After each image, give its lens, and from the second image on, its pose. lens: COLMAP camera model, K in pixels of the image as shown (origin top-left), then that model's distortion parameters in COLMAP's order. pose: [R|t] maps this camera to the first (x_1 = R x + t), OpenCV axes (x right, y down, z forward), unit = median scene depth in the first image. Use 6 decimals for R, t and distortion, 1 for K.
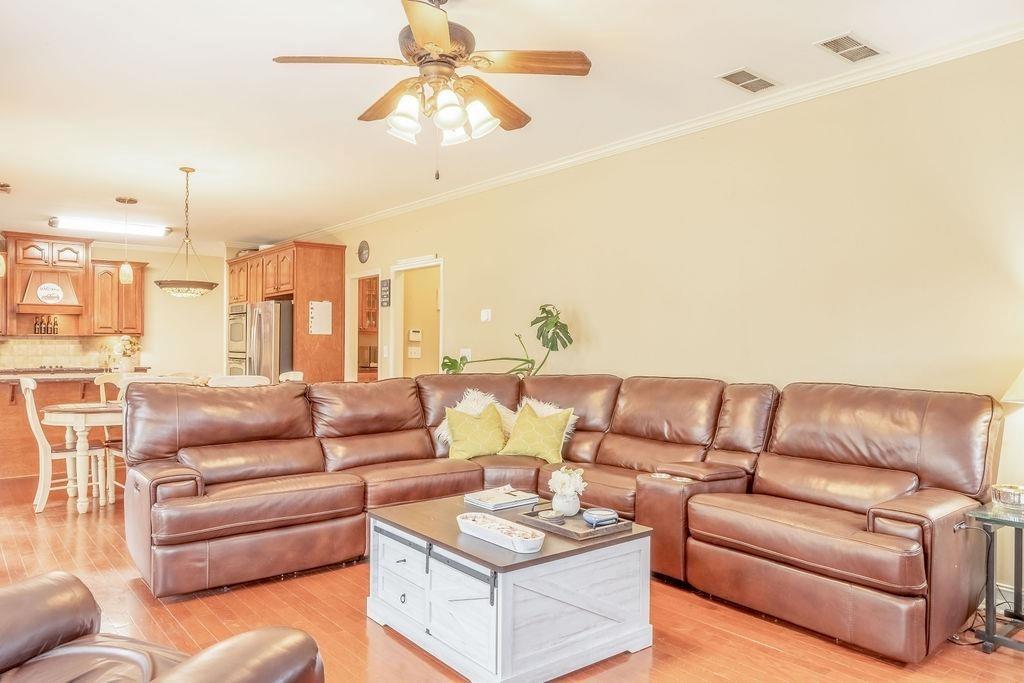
lens RADIAL K [[704.4, 0, 512.0], [0, 704.4, 341.5], [0, 0, 1]] dist [-0.004833, -0.003487]
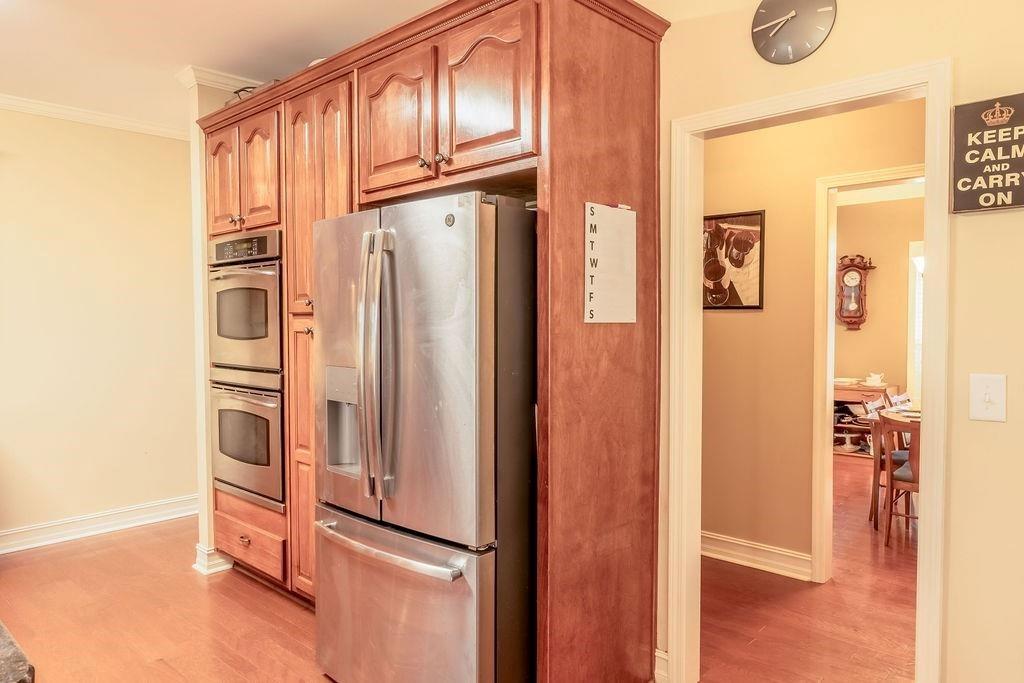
lens RADIAL K [[704.4, 0, 512.0], [0, 704.4, 341.5], [0, 0, 1]] dist [-0.004833, -0.003487]
pose [[0.990269, -0.007138, 0.138984, -0.297635], [0.002535, 0.999443, 0.033273, -0.010278], [-0.139144, -0.032597, 0.989735, 0.611596]]
